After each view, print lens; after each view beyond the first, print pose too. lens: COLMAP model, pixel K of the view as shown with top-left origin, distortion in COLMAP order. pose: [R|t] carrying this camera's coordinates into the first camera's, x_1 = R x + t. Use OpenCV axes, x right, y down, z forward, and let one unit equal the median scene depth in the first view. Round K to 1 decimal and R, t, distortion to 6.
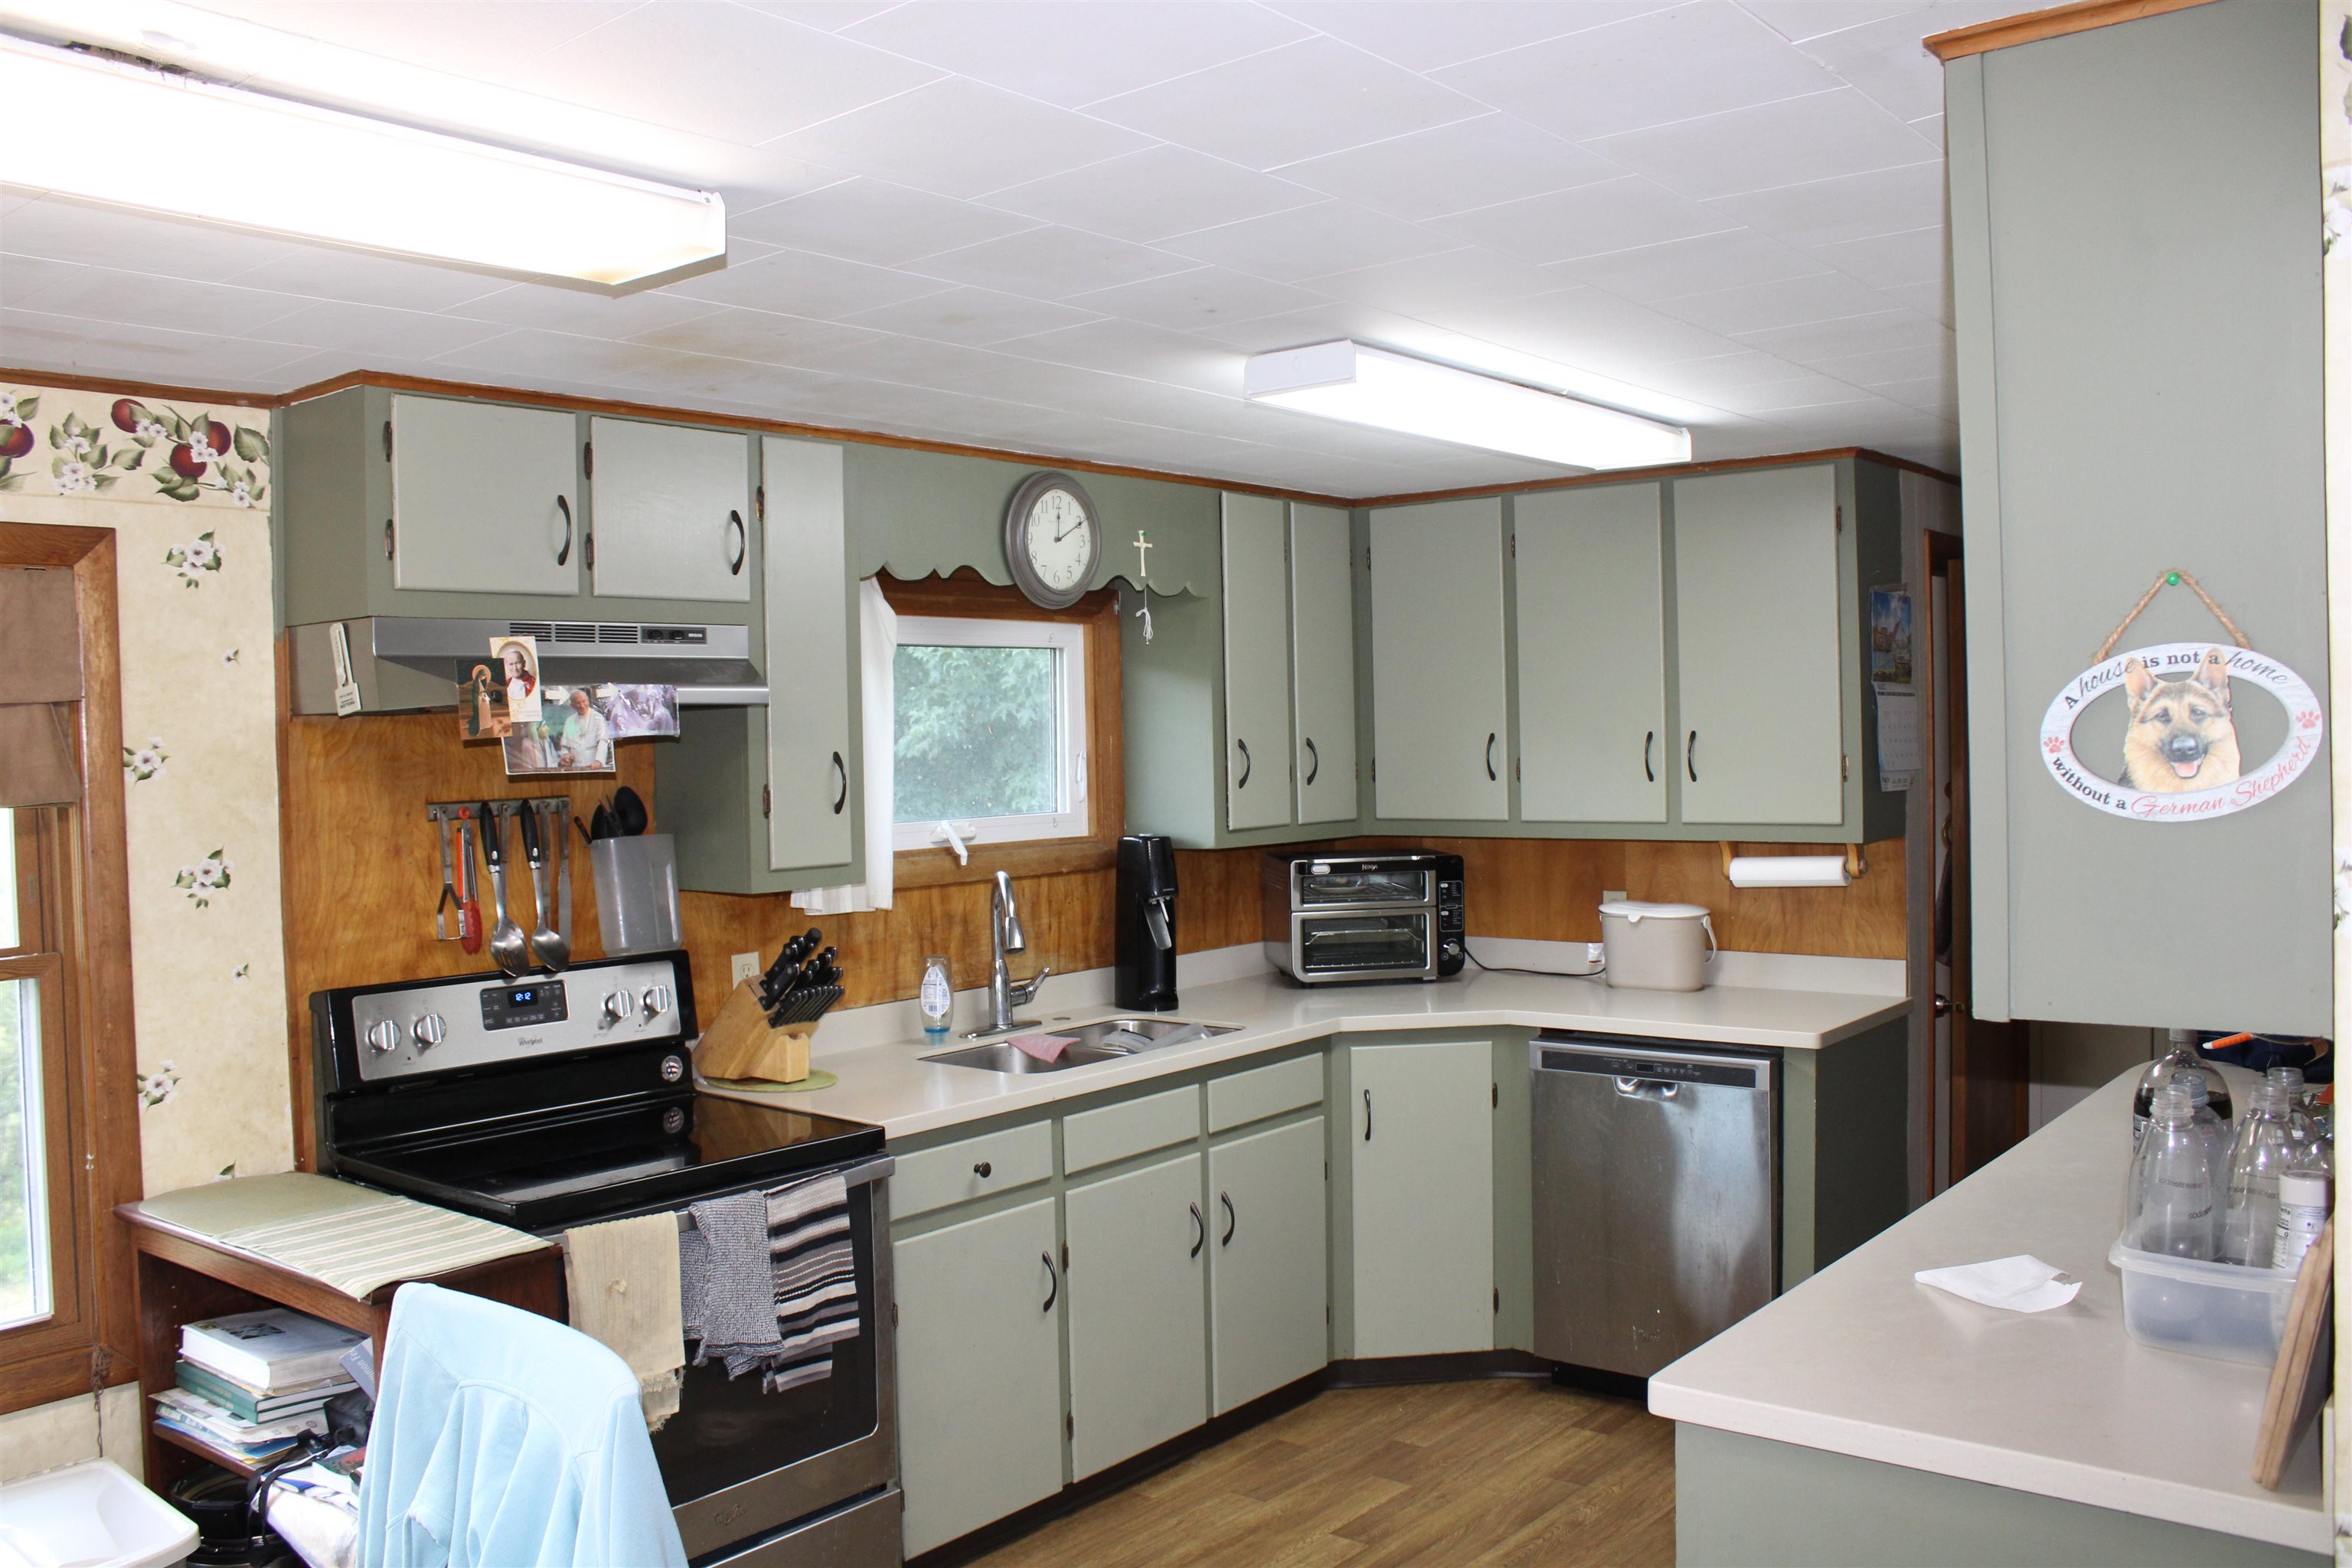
lens RADIAL K [[1956.1, 0, 1175.3], [0, 1956.1, 787.1], [0, 0, 1]] dist [-0.152341, 0.139687]
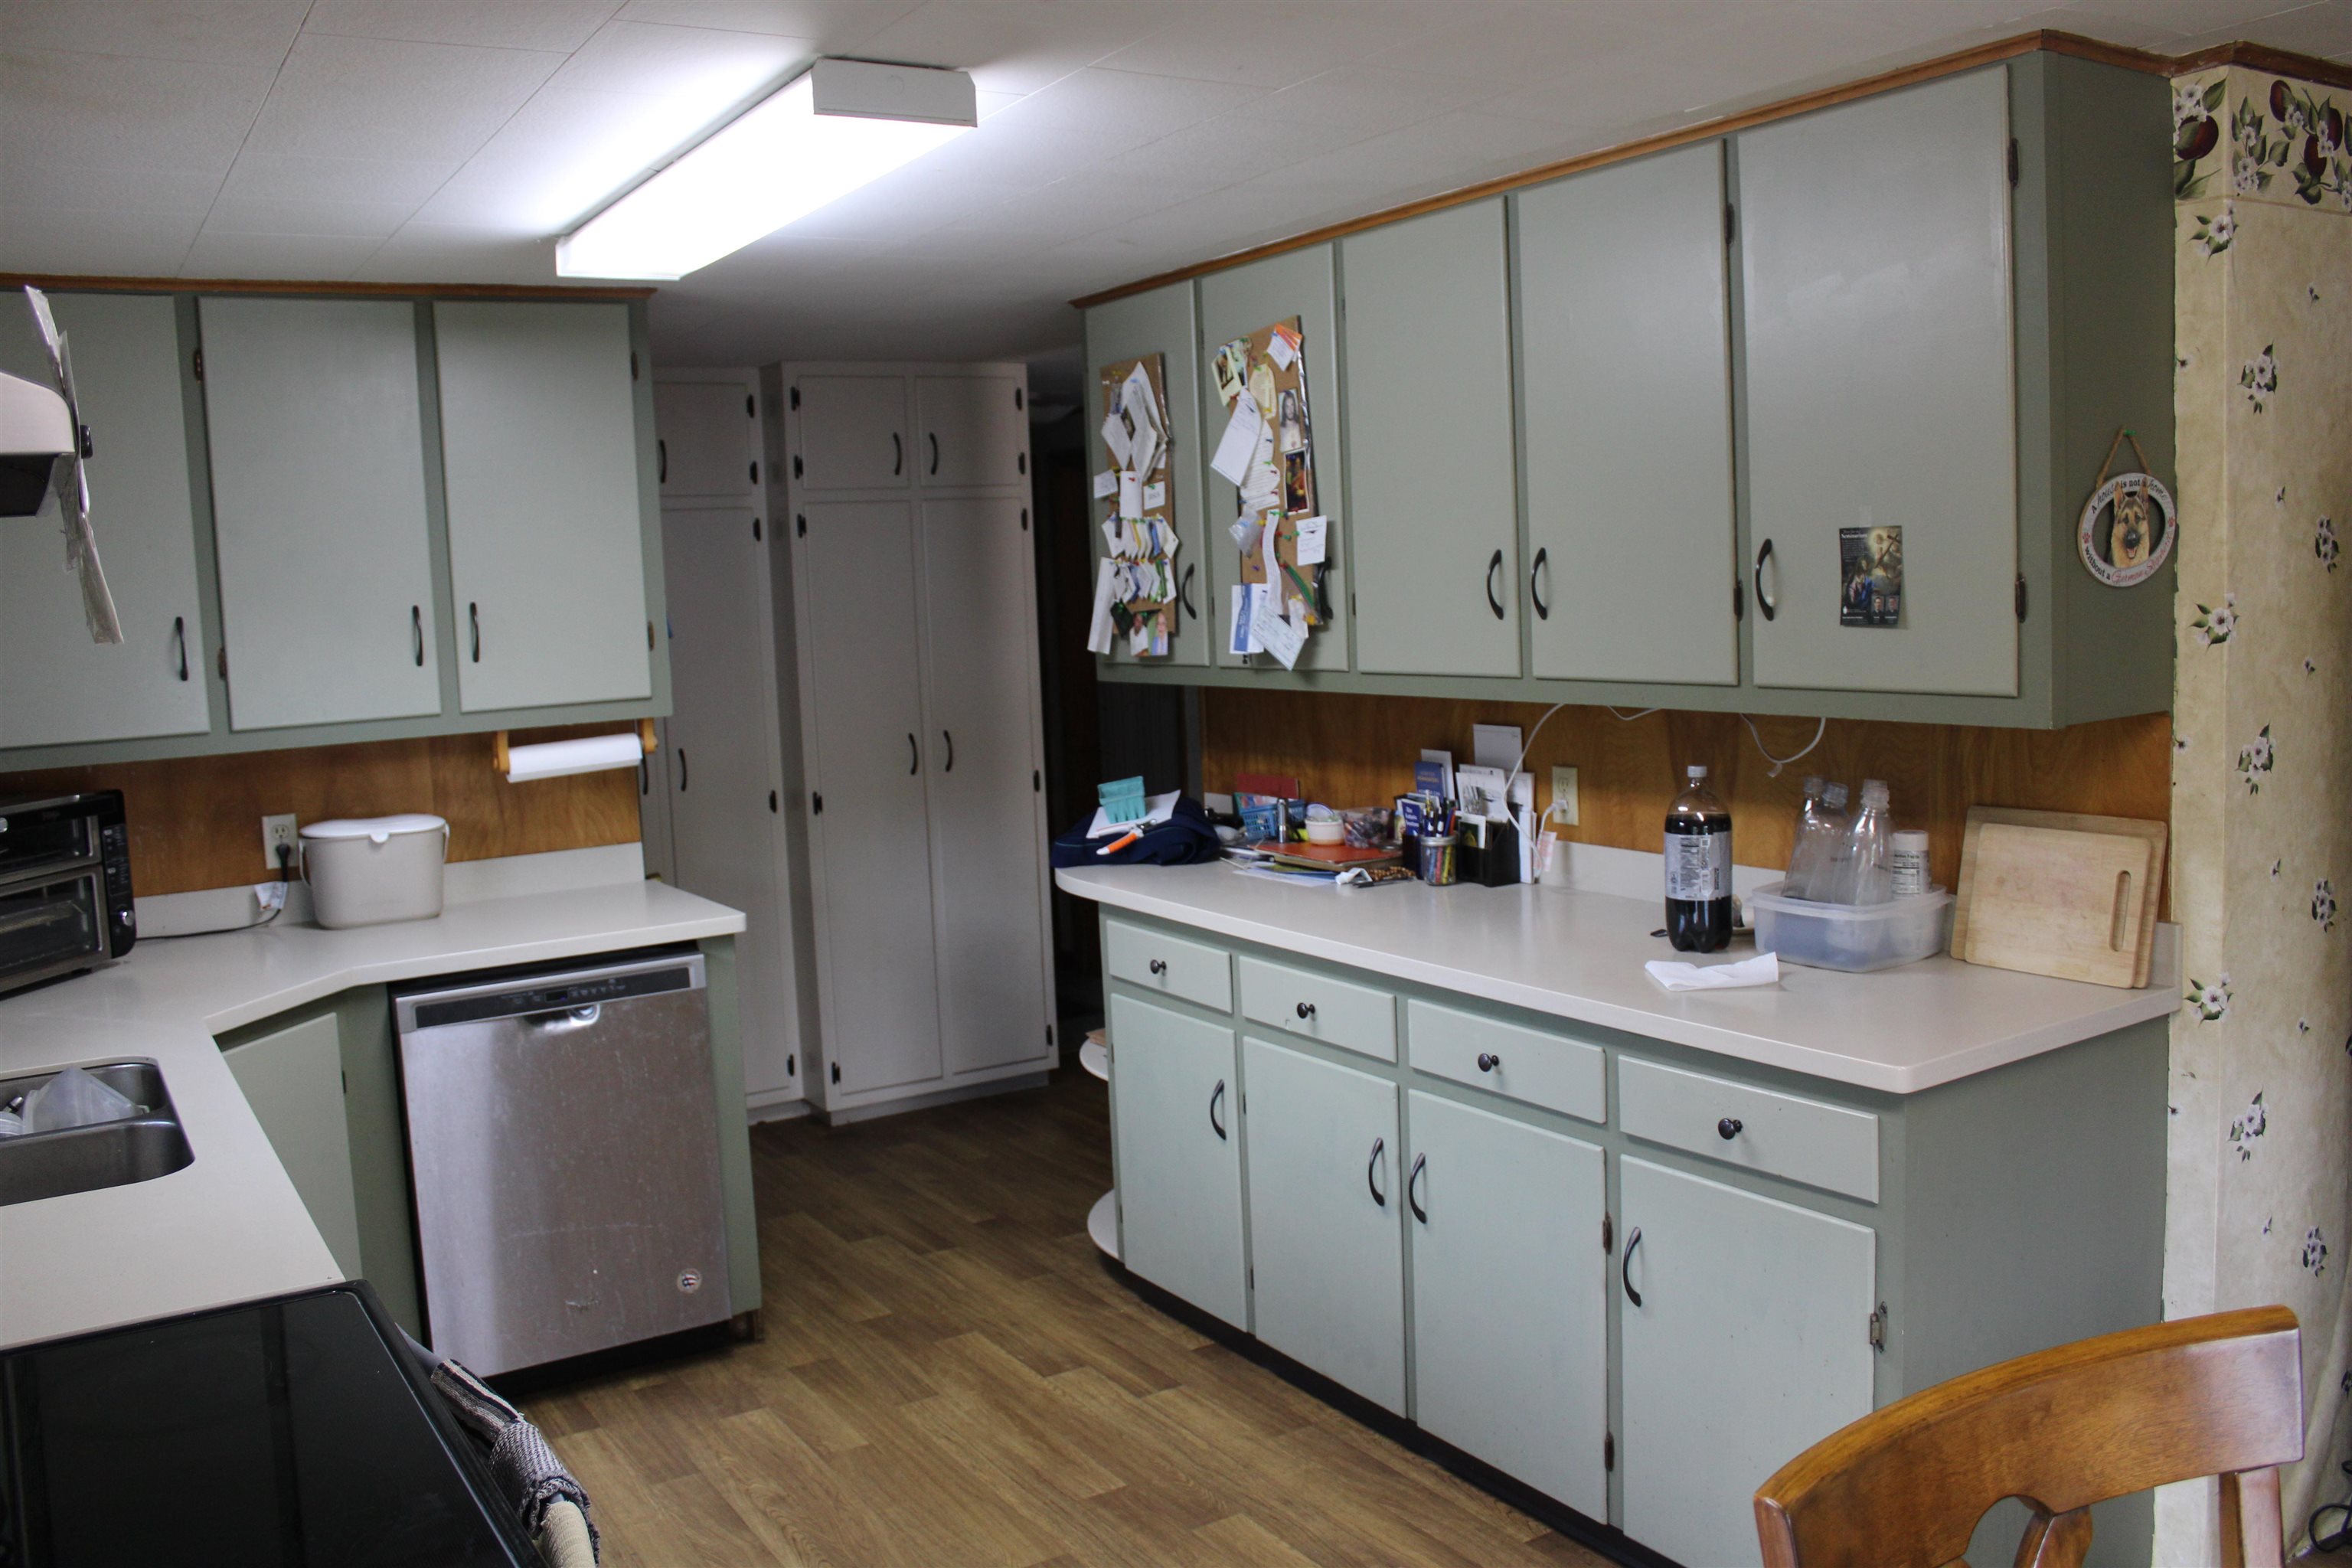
lens RADIAL K [[1956.1, 0, 1183.8], [0, 1956.1, 784.4], [0, 0, 1]] dist [-0.152341, 0.139687]
pose [[0.303236, -0.097250, 0.947940, -0.450642], [0.063557, 0.994628, 0.081709, 0.001241], [-0.950794, 0.035471, 0.307788, 0.461708]]
